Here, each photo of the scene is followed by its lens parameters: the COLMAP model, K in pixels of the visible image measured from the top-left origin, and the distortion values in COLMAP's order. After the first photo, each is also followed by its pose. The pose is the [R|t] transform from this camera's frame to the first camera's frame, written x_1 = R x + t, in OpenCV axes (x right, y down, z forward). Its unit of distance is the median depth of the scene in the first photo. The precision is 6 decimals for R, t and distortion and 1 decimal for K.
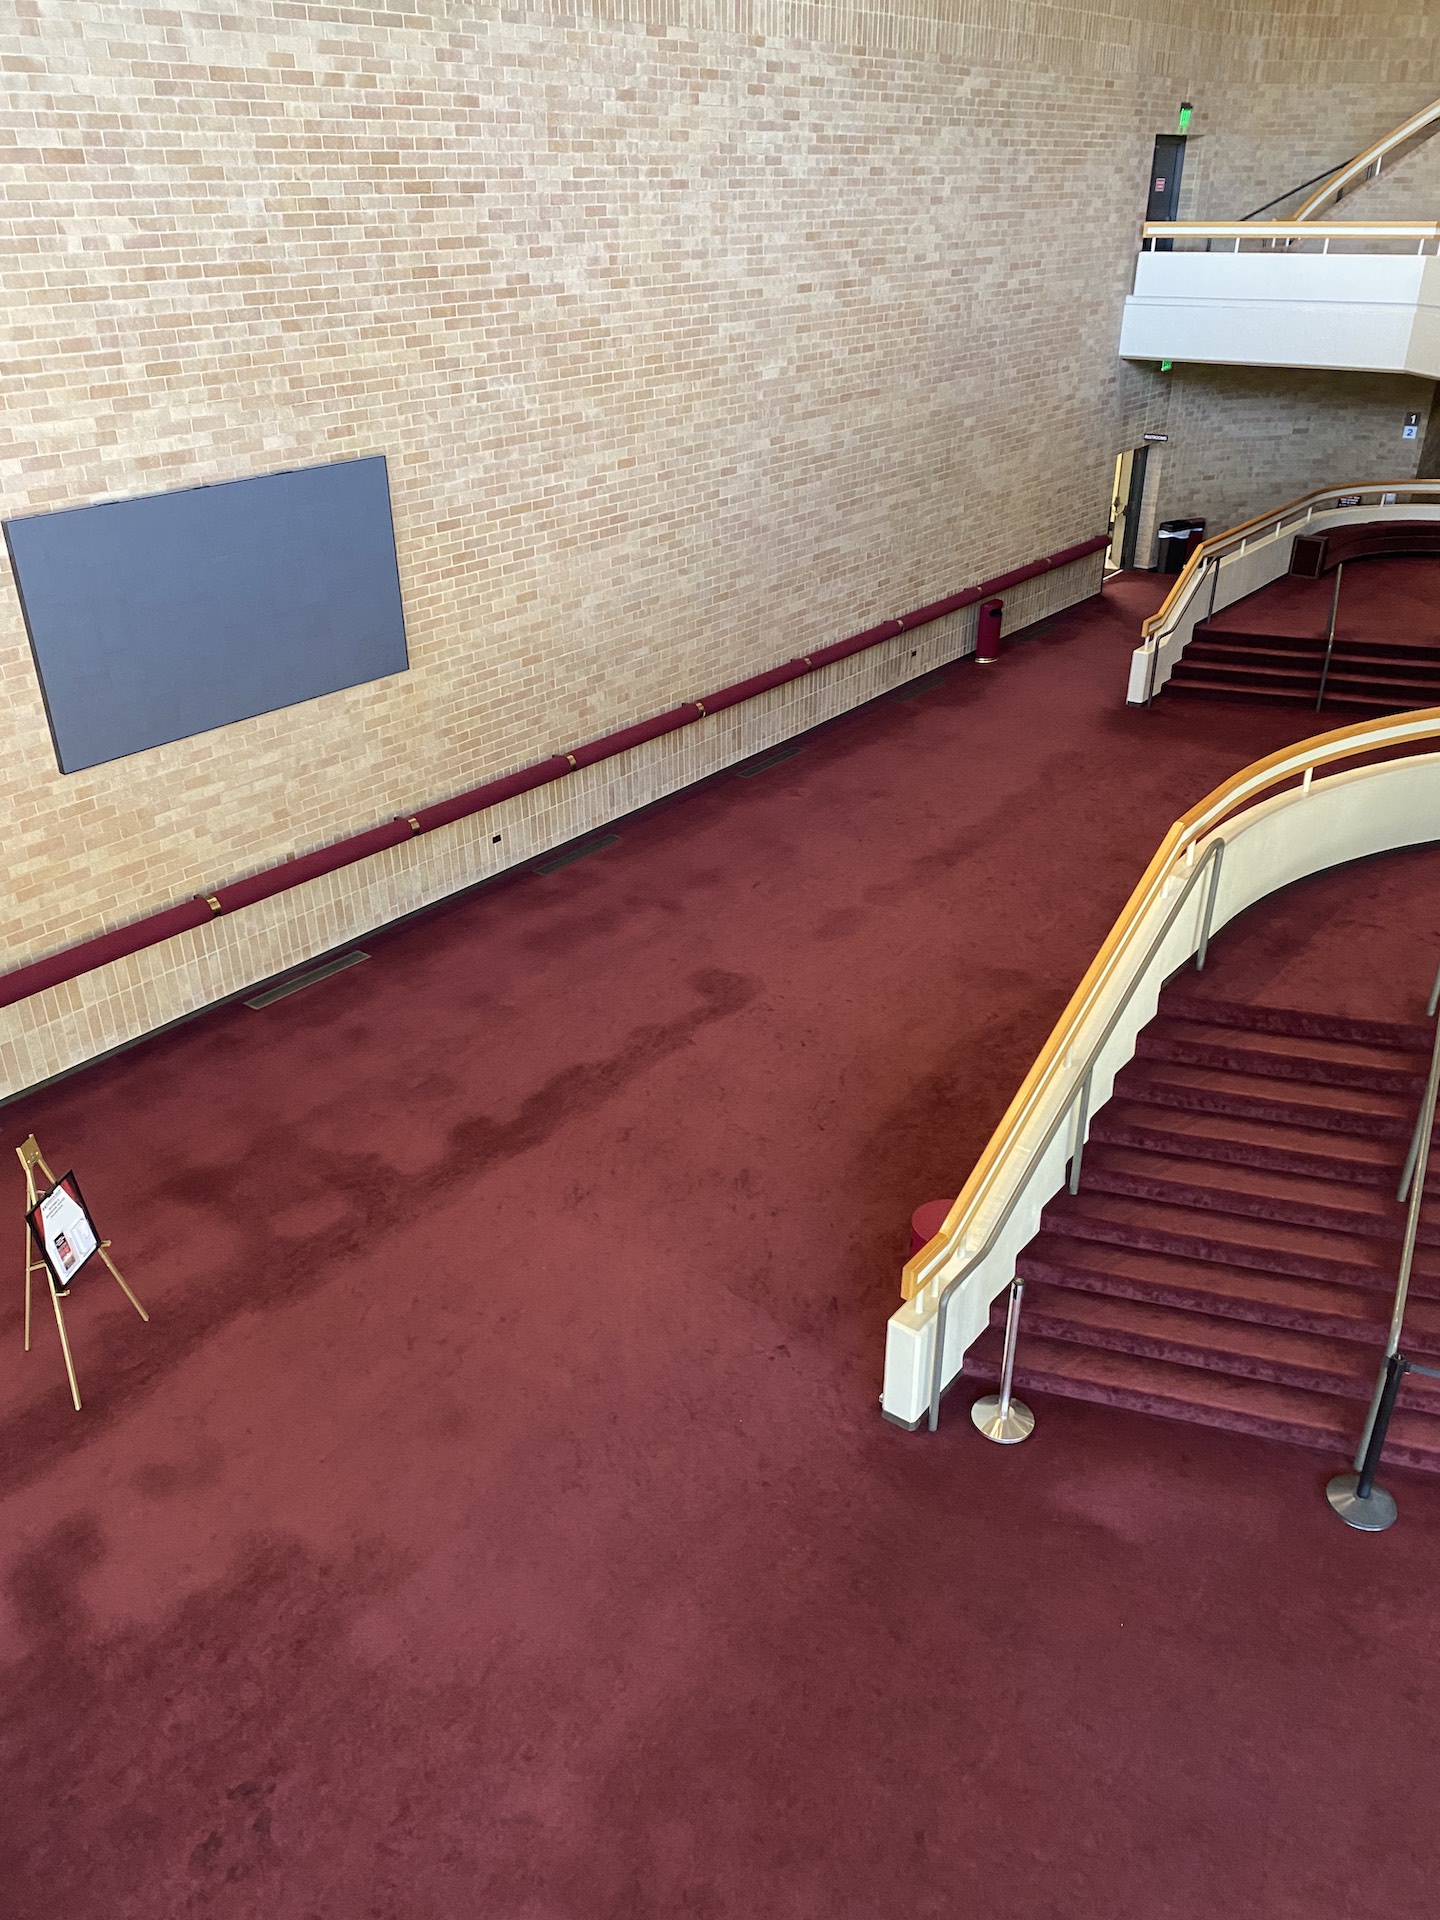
lens RADIAL K [[1473.1, 0, 717.7], [0, 1473.1, 1001.6], [0, 0, 1]] dist [0.043231, -0.039262]
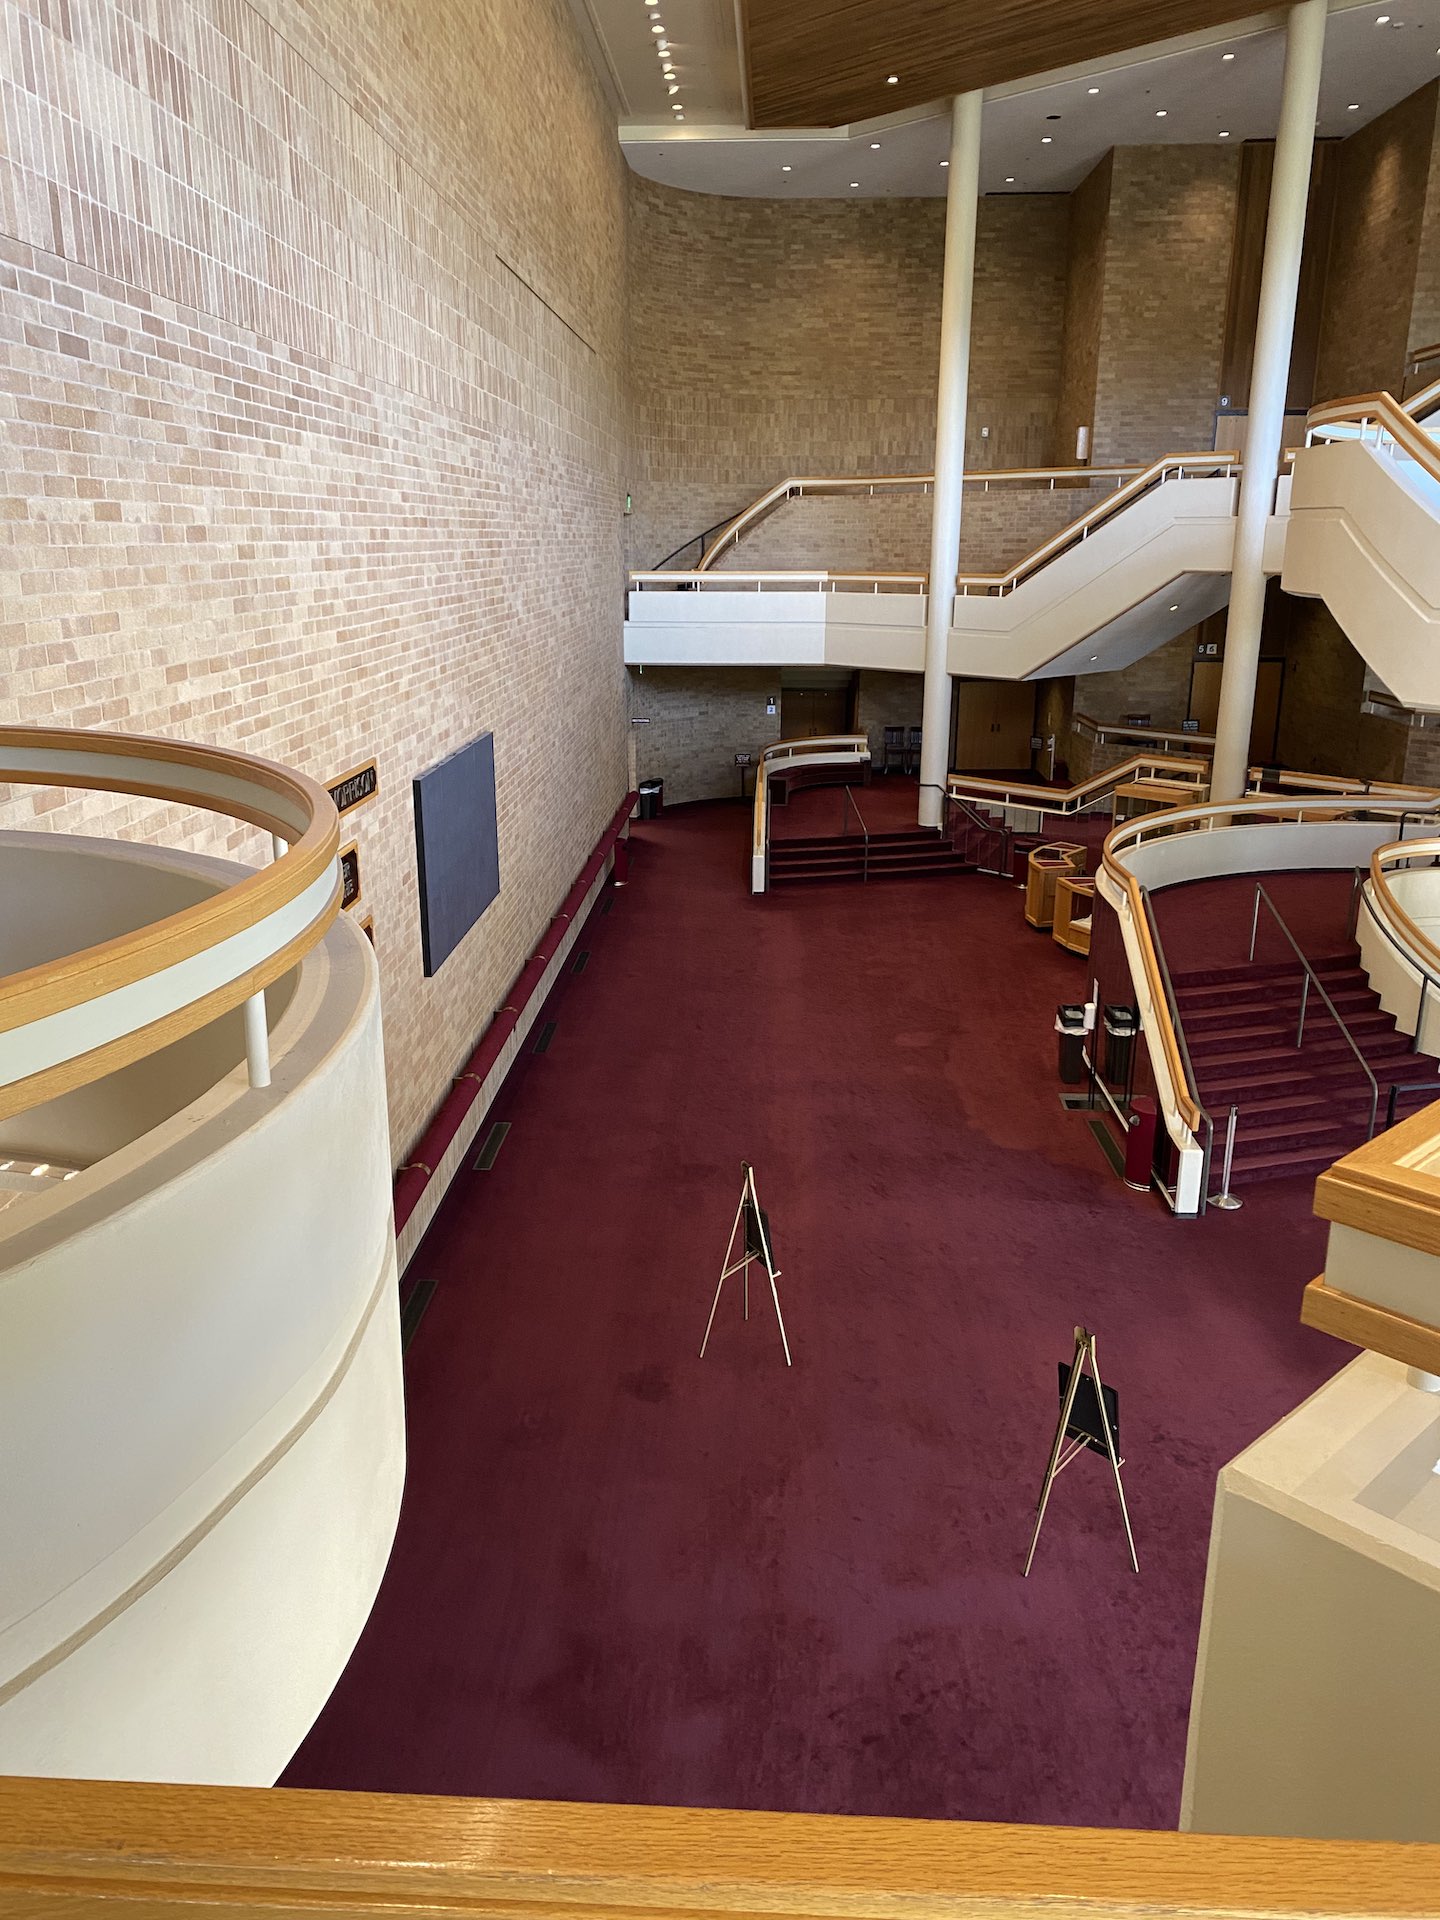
lens RADIAL K [[1473.1, 0, 717.7], [0, 1473.1, 1001.6], [0, 0, 1]] dist [0.043231, -0.039262]
pose [[0.816519, -0.162278, 0.554042, -0.447389], [0.270168, 0.955519, -0.118288, 0.038328], [-0.510203, 0.246269, 0.824042, -0.066790]]
